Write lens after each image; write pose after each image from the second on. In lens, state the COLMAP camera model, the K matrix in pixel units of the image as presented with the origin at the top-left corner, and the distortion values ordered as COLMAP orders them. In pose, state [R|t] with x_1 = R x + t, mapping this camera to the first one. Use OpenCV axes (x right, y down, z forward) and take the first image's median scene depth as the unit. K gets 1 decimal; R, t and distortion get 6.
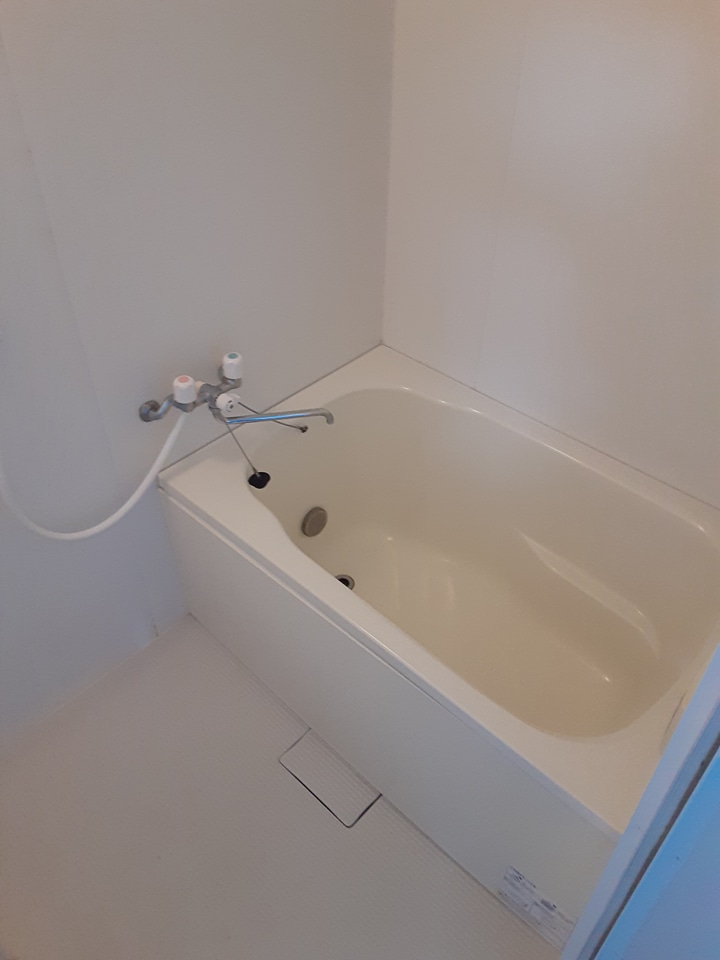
lens RADIAL K [[768.1, 0, 347.9], [0, 768.1, 482.7], [0, 0, 1]] dist [0.138714, -0.203959]
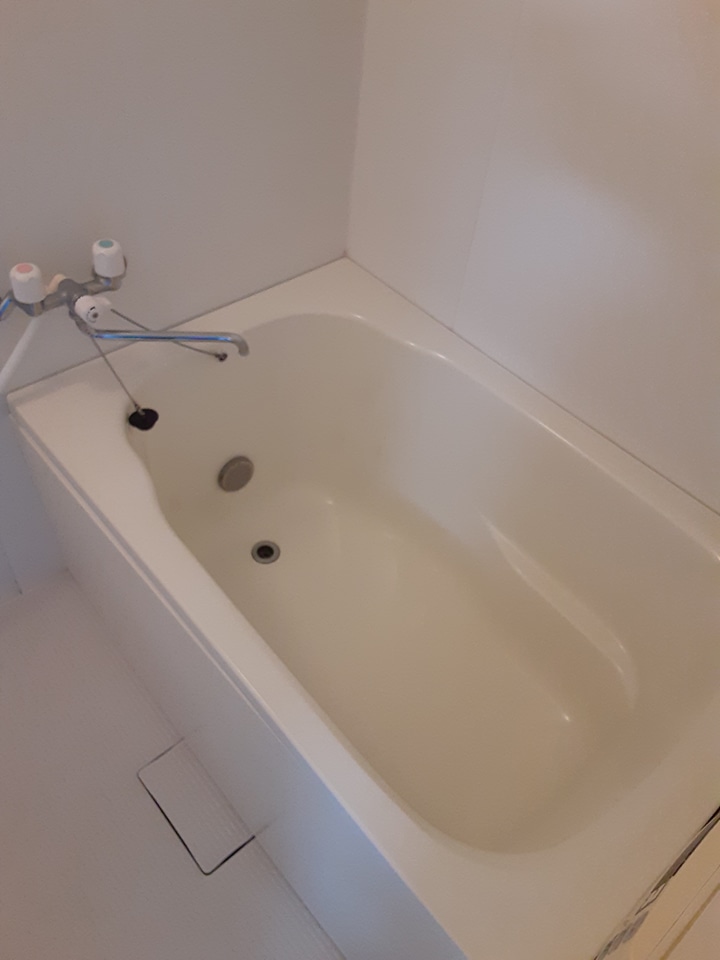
lens RADIAL K [[768.1, 0, 347.9], [0, 768.1, 482.7], [0, 0, 1]] dist [0.138714, -0.203959]
pose [[0.992838, 0.118264, -0.016929, 0.105035], [-0.115956, 0.988027, 0.101769, -0.042871], [0.028762, -0.099077, 0.994664, 0.250479]]
